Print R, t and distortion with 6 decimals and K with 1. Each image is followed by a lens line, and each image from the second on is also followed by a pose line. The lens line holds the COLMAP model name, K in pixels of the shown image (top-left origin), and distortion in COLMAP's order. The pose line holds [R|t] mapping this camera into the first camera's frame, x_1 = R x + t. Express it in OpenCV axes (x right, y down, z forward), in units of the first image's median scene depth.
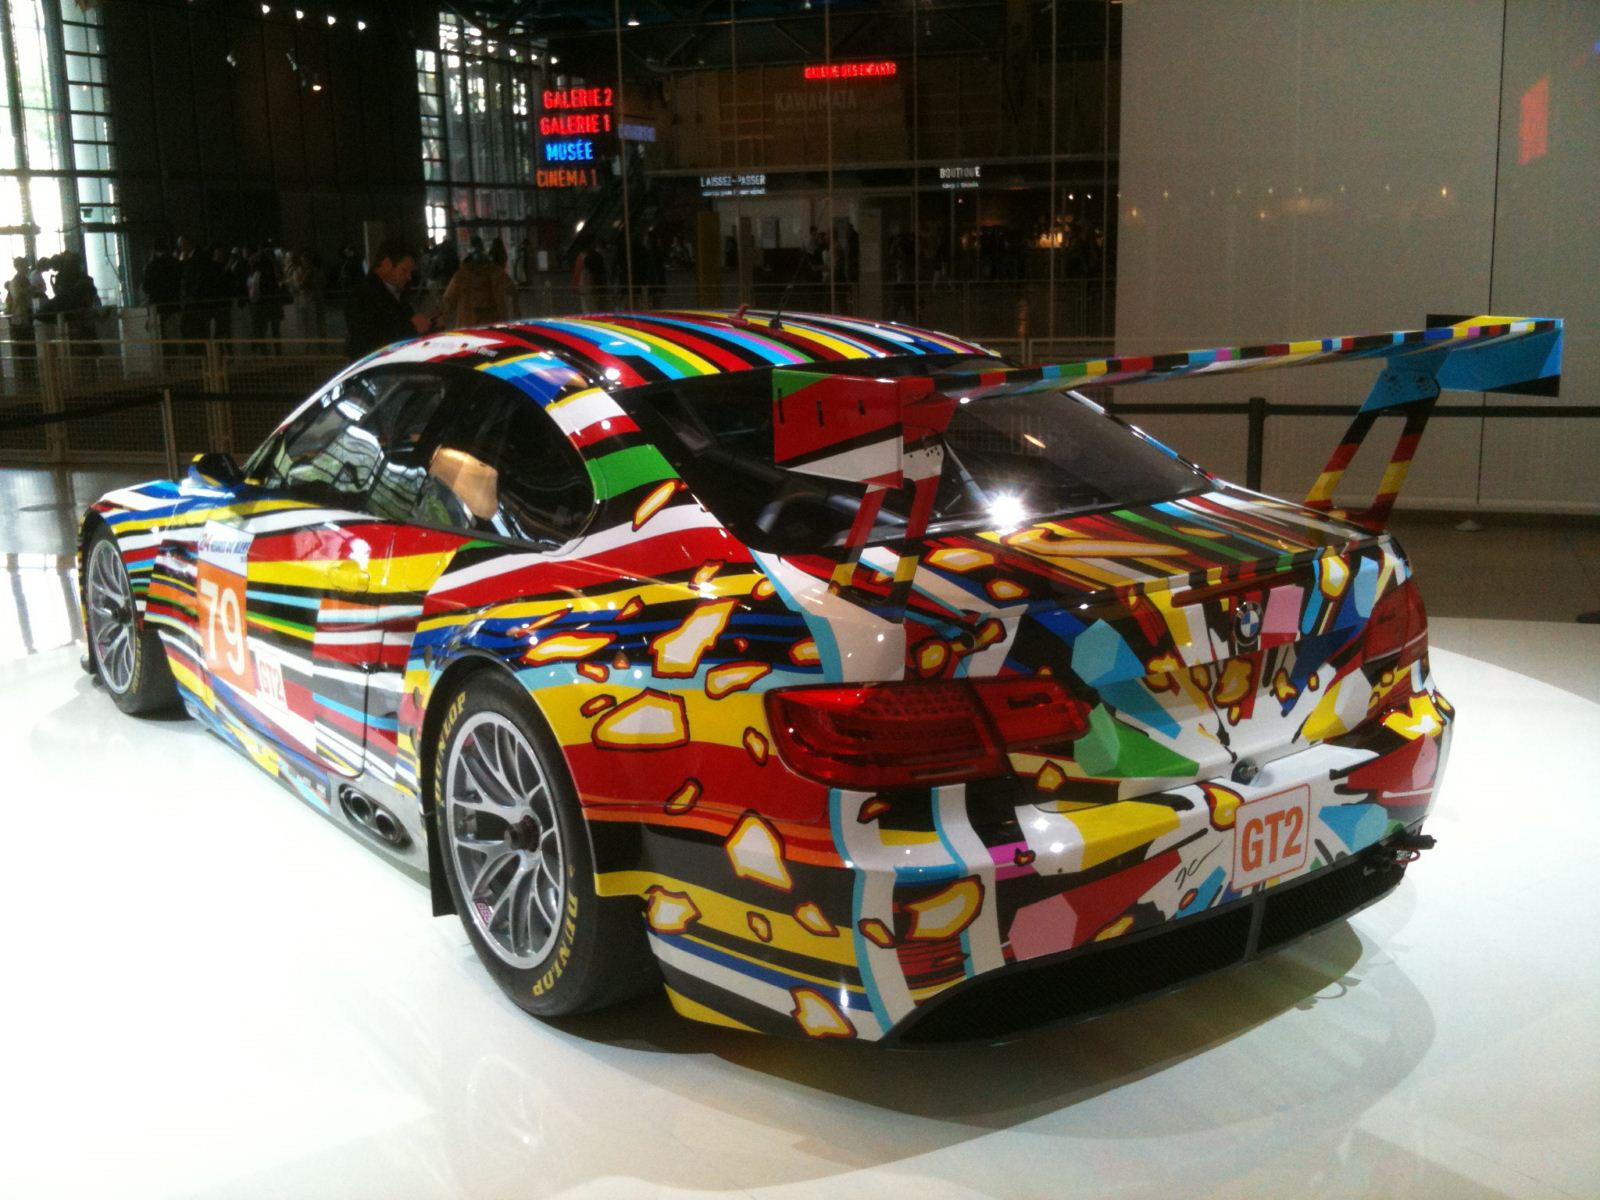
lens RADIAL K [[1661.2, 0, 798.2], [0, 1661.2, 577.0], [0, 0, 1]] dist [0.133494, -0.504010]
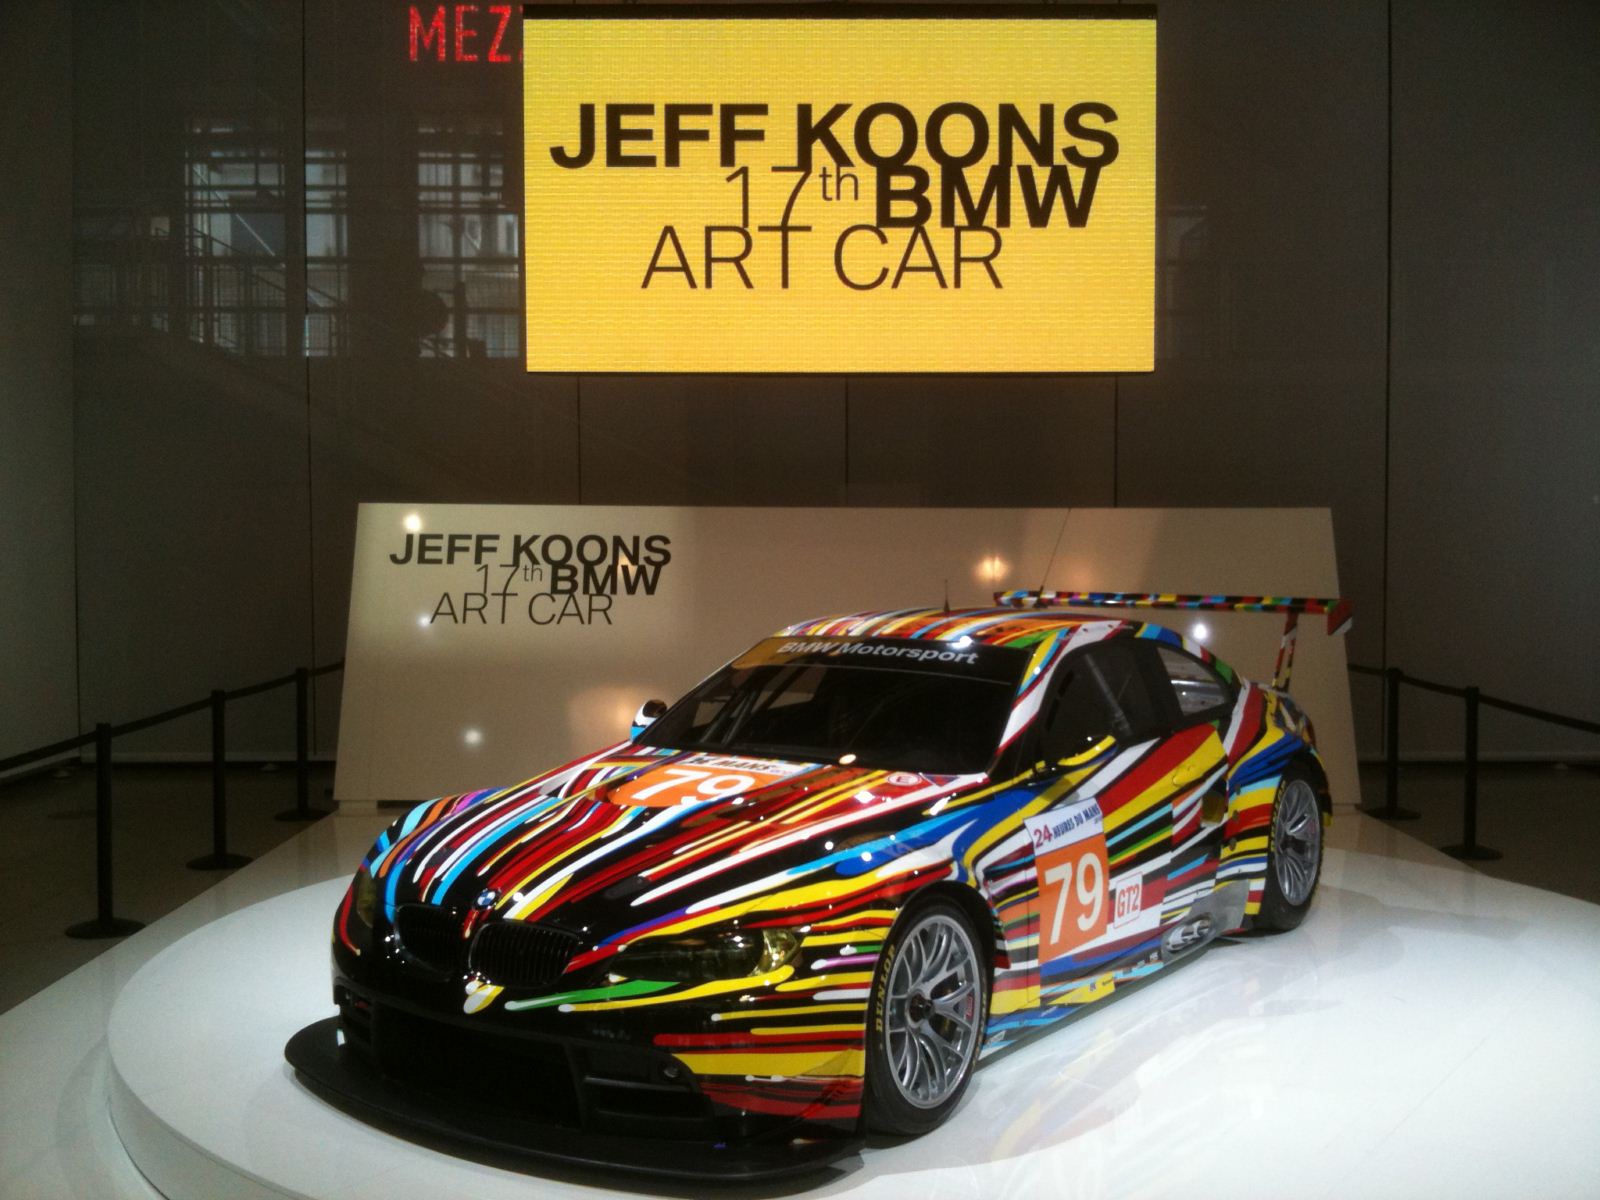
lens RADIAL K [[1638.3, 0, 780.0], [0, 1638.3, 612.7], [0, 0, 1]] dist [0.130770, -0.412239]
pose [[-0.284798, -0.018188, 0.958415, -2.120001], [0.206206, 0.975251, 0.079783, -0.450601], [-0.936146, 0.220353, -0.273999, 2.280747]]
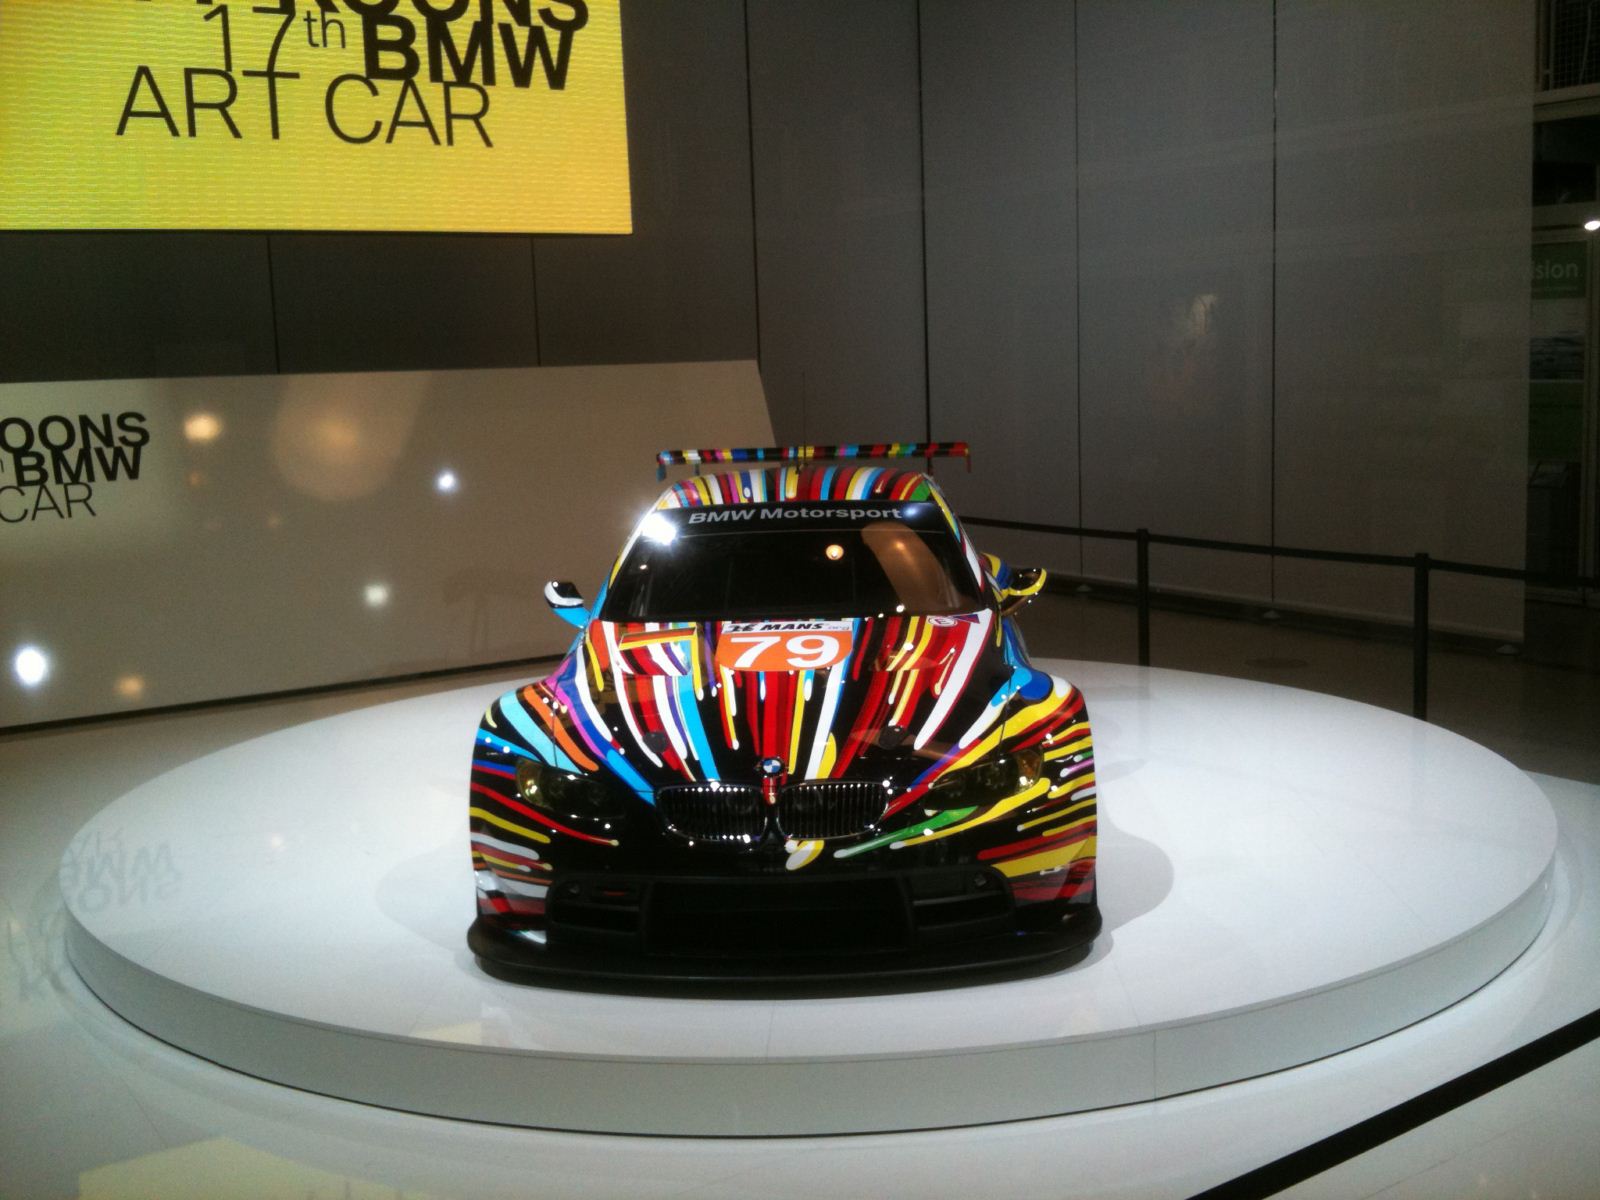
lens RADIAL K [[1695.6, 0, 747.2], [0, 1695.6, 604.2], [0, 0, 1]] dist [0.129327, -0.534842]
pose [[-0.752944, -0.039429, 0.656903, -1.690824], [0.192323, 0.941441, 0.276948, -0.746088], [-0.629355, 0.334864, -0.701269, 3.294619]]
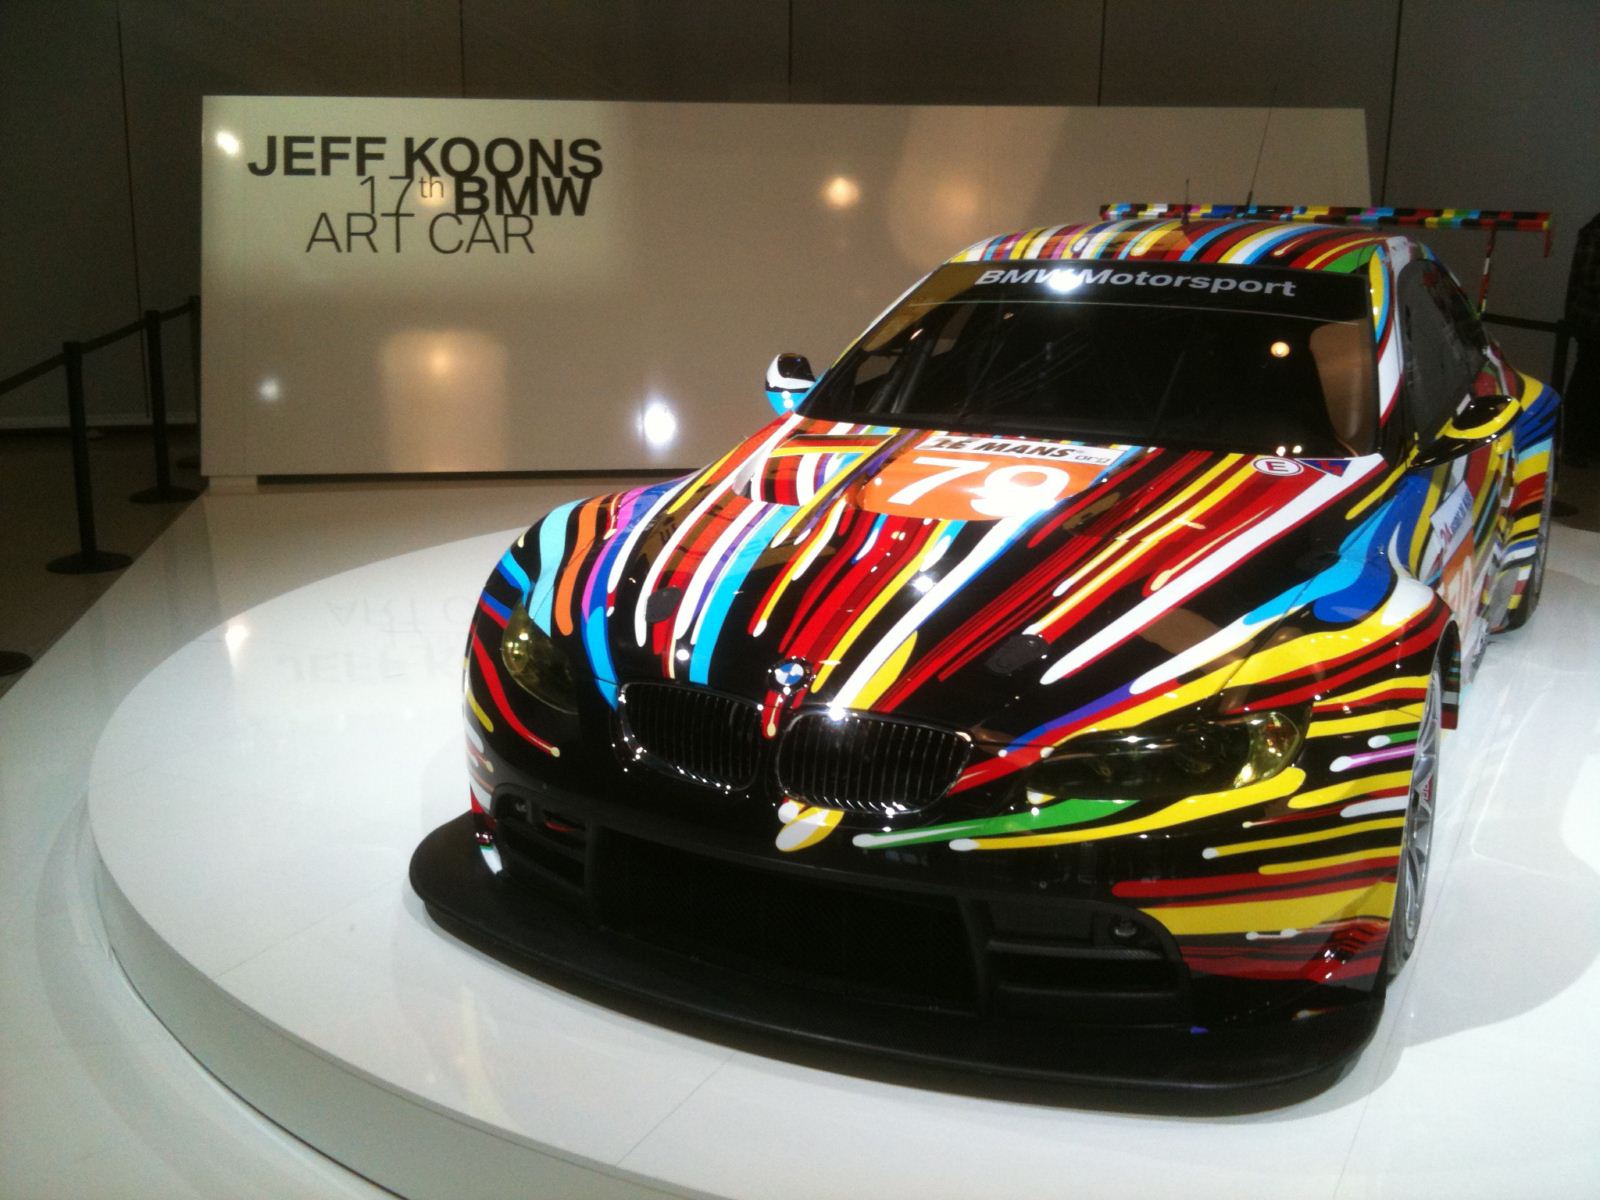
lens RADIAL K [[1656.5, 0, 784.0], [0, 1656.5, 628.1], [0, 0, 1]] dist [0.127910, -0.462190]
pose [[-0.423211, -0.218470, 0.879297, -1.471045], [0.196995, 0.925088, 0.324663, -0.474800], [-0.884356, 0.310618, -0.348470, 2.507387]]
